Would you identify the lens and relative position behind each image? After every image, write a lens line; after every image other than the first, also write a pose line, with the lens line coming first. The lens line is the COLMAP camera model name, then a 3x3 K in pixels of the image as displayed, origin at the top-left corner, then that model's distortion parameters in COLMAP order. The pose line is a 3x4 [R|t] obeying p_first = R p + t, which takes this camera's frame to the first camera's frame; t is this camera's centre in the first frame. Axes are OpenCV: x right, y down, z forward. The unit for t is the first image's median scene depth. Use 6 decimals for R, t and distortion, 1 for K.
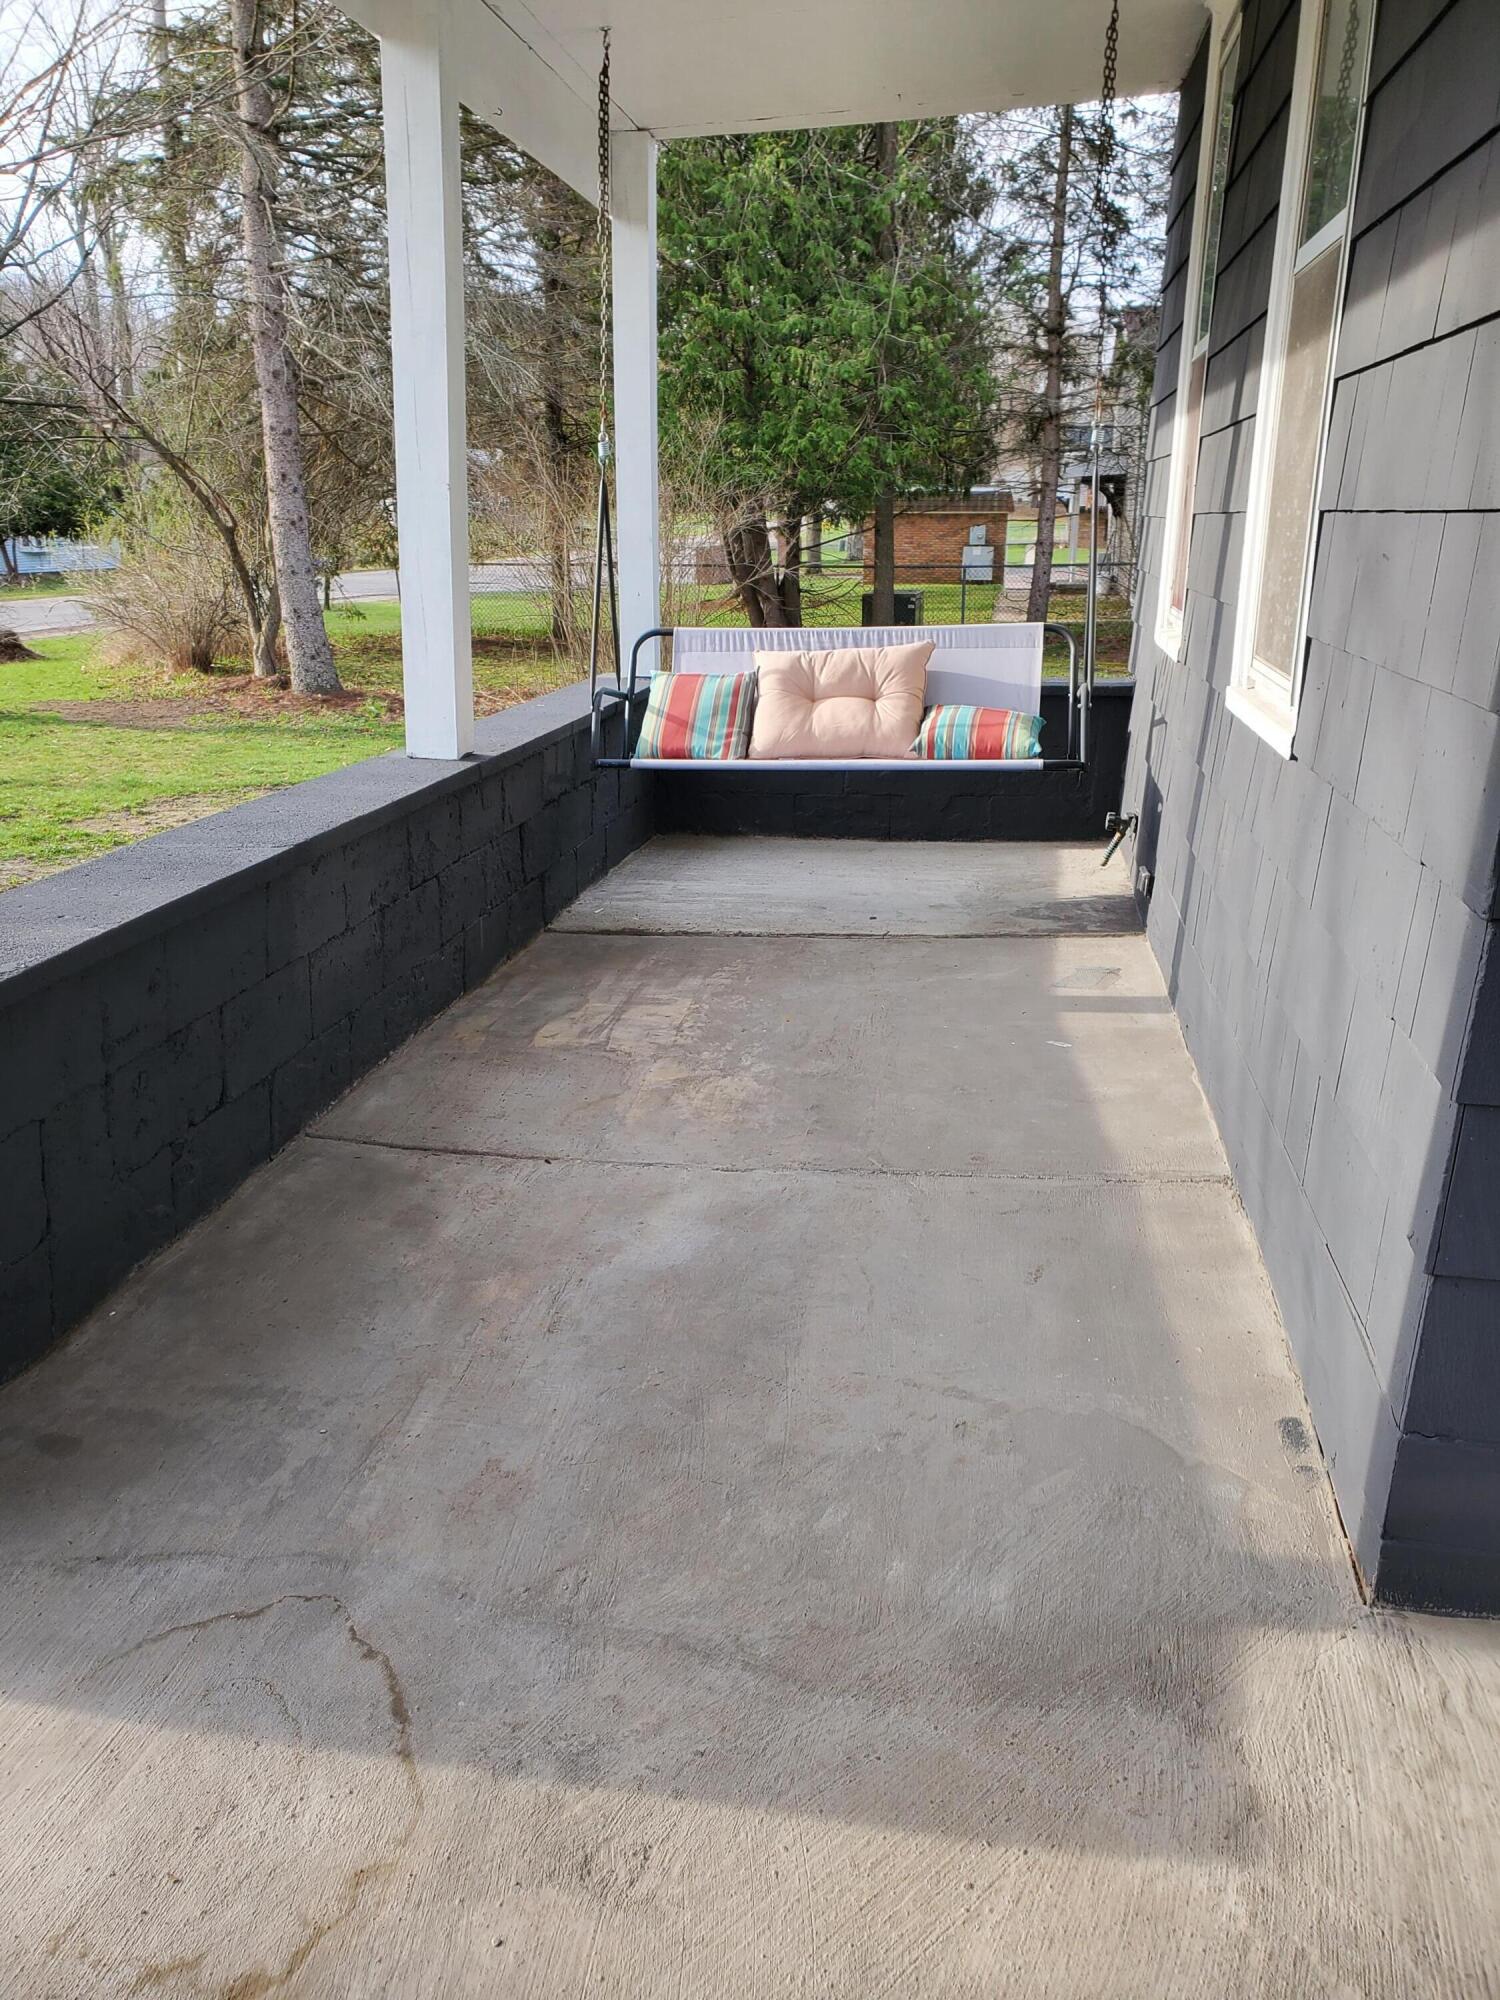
lens RADIAL K [[1569.3, 0, 750.1], [0, 1569.3, 1001.3], [0, 0, 1]] dist [0.038376, -0.036281]
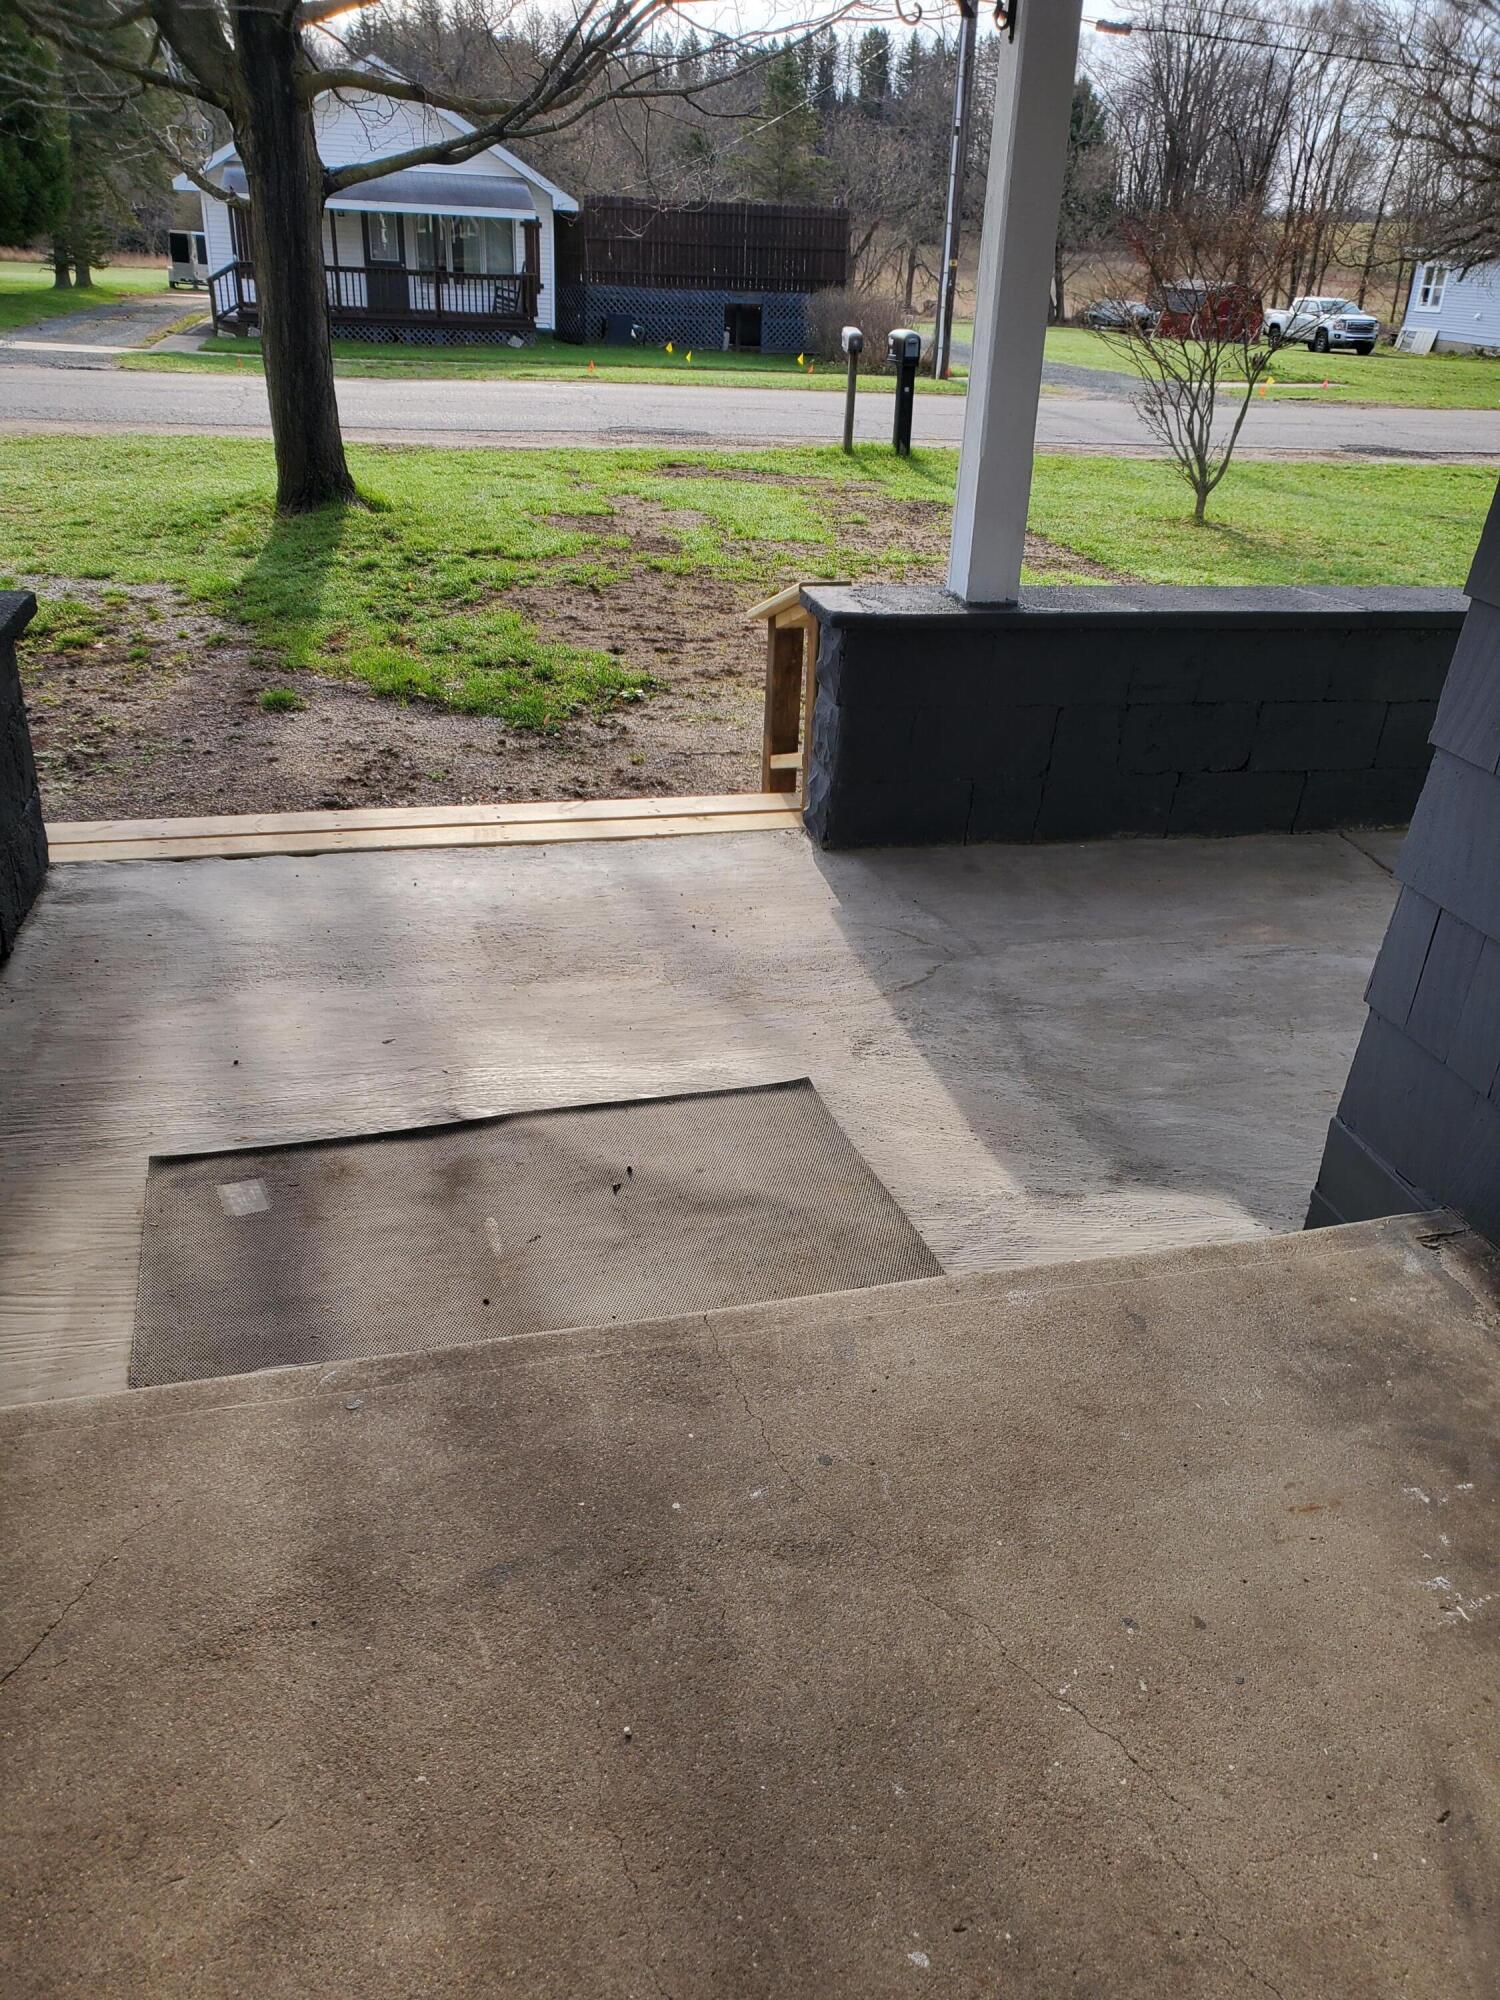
lens RADIAL K [[1569.3, 0, 751.7], [0, 1569.3, 998.6], [0, 0, 1]] dist [0.038376, -0.036281]
pose [[0.416685, 0.418653, -0.806910, 0.985039], [-0.315817, 0.899019, 0.303356, -0.056944], [0.852428, 0.128432, 0.506826, -0.124379]]
